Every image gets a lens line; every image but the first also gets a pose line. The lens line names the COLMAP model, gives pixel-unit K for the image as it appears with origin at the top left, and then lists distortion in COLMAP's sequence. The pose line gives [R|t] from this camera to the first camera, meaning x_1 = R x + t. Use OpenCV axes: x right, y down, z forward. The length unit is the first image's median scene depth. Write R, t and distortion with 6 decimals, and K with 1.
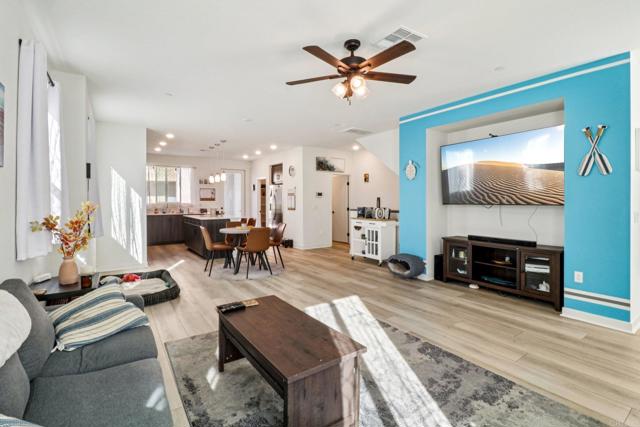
lens RADIAL K [[299.5, 0, 314.4], [0, 299.5, 204.6], [0, 0, 1]] dist [-0.001182, -0.007805]
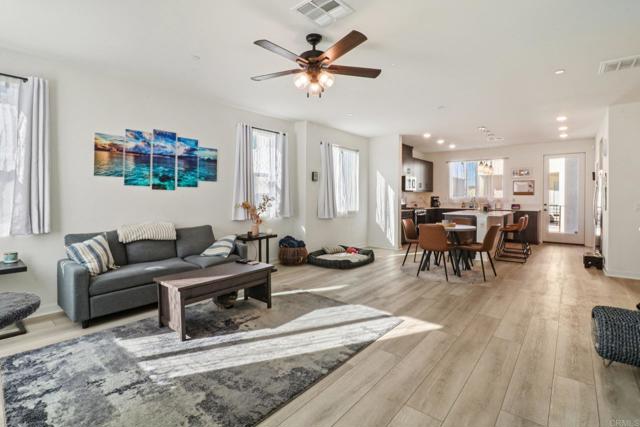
lens RADIAL K [[299.5, 0, 310.9], [0, 299.5, 197.2], [0, 0, 1]] dist [-0.001182, -0.007805]
pose [[0.264856, 0.009006, -0.964246, 0.798742], [-0.014779, 0.999877, 0.005279, -0.007937], [0.964175, 0.012853, 0.264956, 0.534783]]
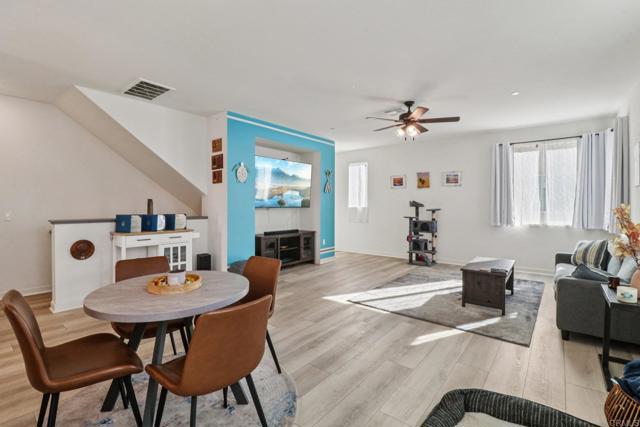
lens RADIAL K [[299.5, 0, 315.8], [0, 299.5, 206.2], [0, 0, 1]] dist [-0.001182, -0.007805]
pose [[-0.299455, -0.001849, 0.954109, -0.883960], [0.011207, 0.999922, 0.005455, -0.012257], [-0.954045, 0.012326, -0.299411, 1.409433]]
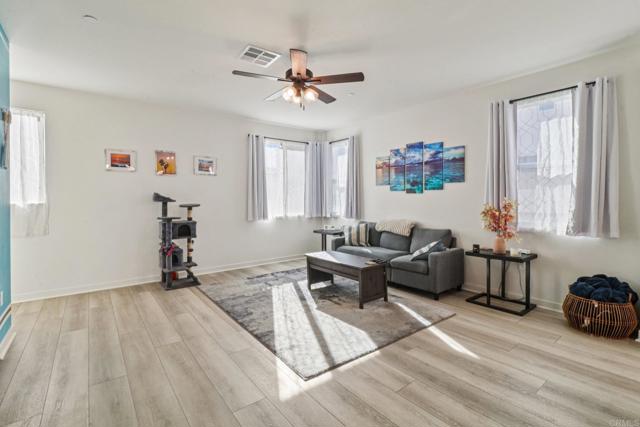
lens RADIAL K [[299.5, 0, 322.3], [0, 299.5, 201.6], [0, 0, 1]] dist [-0.001182, -0.007805]
pose [[-0.996660, 0.006739, -0.081384, 0.099538], [0.004963, 0.999746, 0.022006, -0.016346], [0.081511, 0.021528, -0.996440, 1.543255]]
